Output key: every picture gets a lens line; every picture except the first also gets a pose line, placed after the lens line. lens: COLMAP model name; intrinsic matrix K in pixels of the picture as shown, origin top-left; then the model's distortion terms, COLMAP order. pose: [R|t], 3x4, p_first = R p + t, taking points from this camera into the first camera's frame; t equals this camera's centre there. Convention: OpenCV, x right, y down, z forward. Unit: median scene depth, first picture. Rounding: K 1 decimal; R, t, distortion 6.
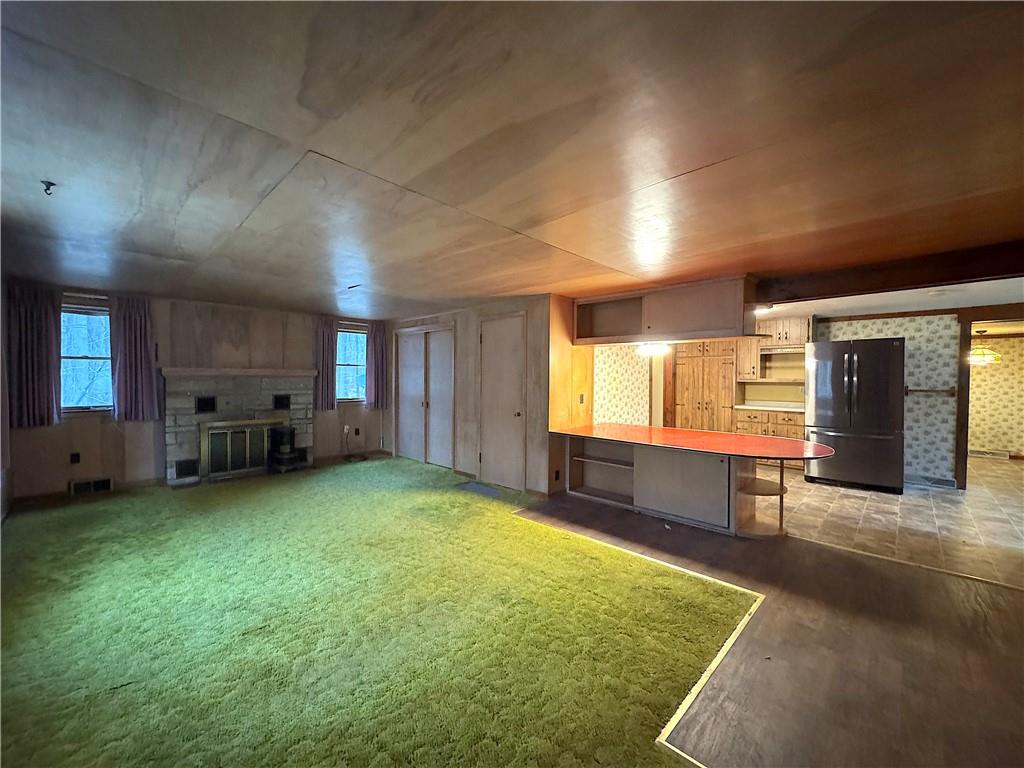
lens RADIAL K [[408.6, 0, 509.1], [0, 408.6, 384.5], [0, 0, 1]] dist [-0.004484, 0.000071]
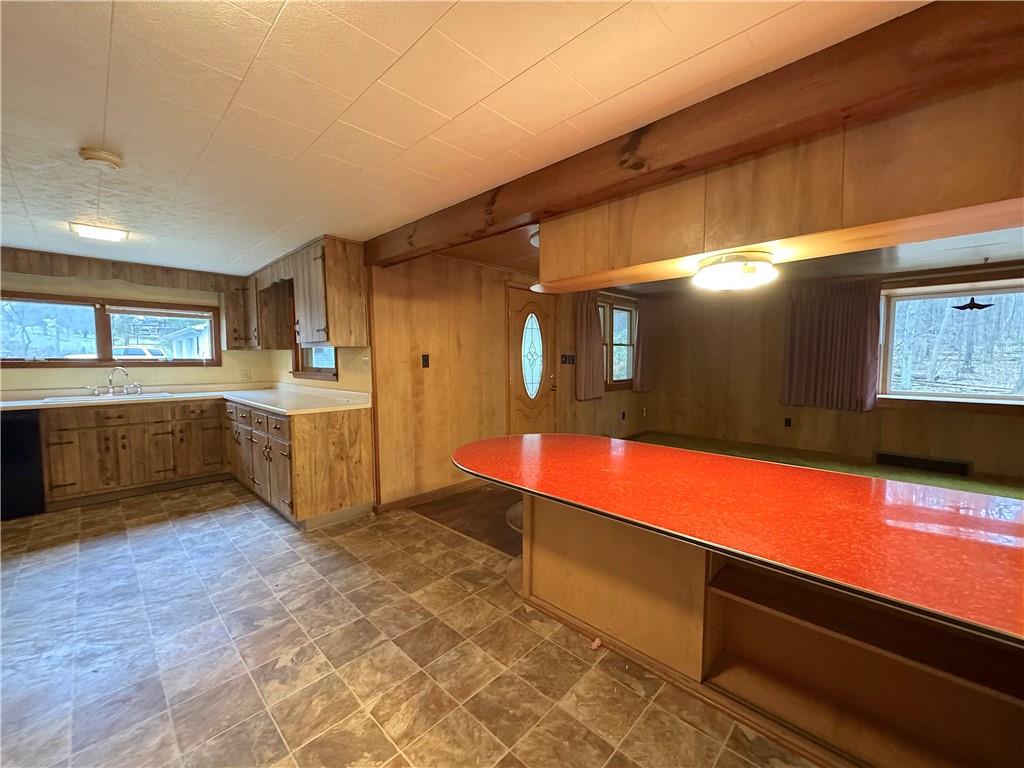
lens RADIAL K [[408.6, 0, 510.9], [0, 408.6, 384.4], [0, 0, 1]] dist [-0.004484, 0.000071]
pose [[-0.999946, -0.002218, -0.010174, 0.486002], [-0.003036, 0.996703, 0.081085, -0.010251], [0.009961, 0.081112, -0.996655, 1.188270]]
